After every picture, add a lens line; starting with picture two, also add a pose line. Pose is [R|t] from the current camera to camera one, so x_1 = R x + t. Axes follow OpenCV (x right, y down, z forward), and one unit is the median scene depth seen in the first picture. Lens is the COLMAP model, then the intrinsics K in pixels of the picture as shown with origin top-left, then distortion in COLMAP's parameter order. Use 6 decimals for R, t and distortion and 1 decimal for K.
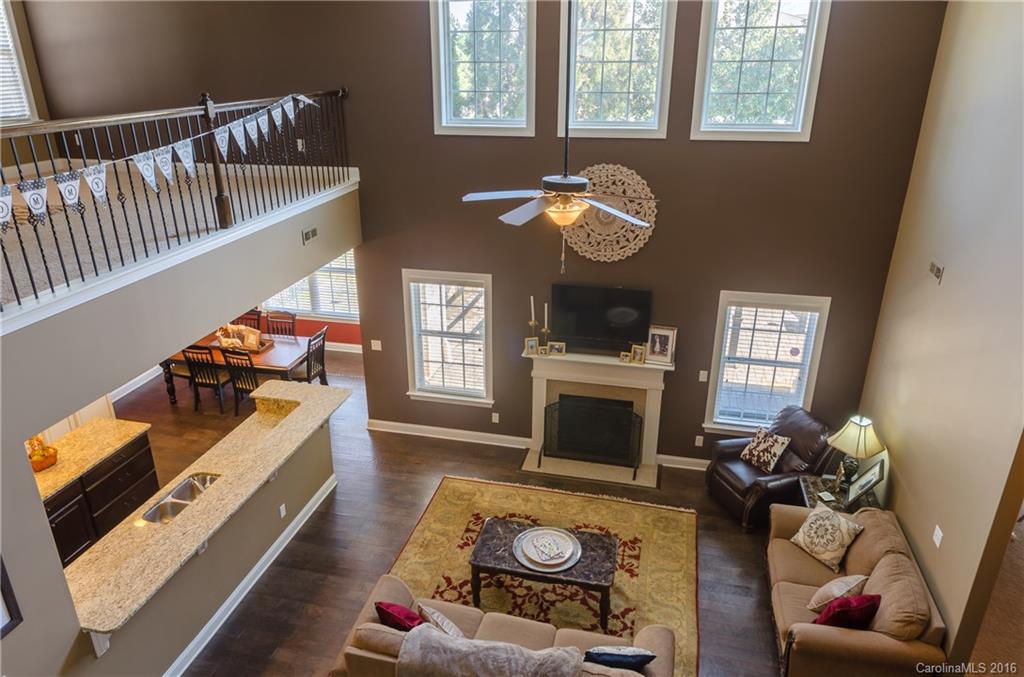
lens RADIAL K [[695.3, 0, 505.9], [0, 695.3, 346.8], [0, 0, 1]] dist [0.009224, 0.000805]
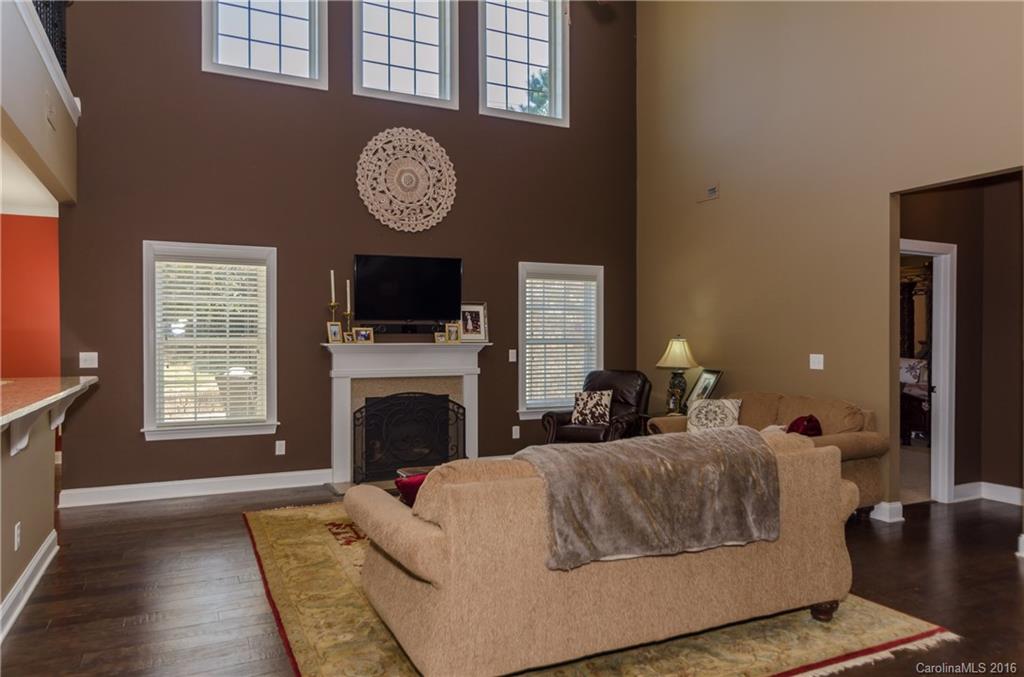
lens RADIAL K [[695.3, 0, 501.7], [0, 695.3, 341.9], [0, 0, 1]] dist [0.009224, 0.000805]
pose [[0.778181, -0.003518, 0.628030, -0.337529], [0.237021, 0.927682, -0.288492, 0.303950], [-0.581597, 0.373355, 0.722738, 0.313113]]
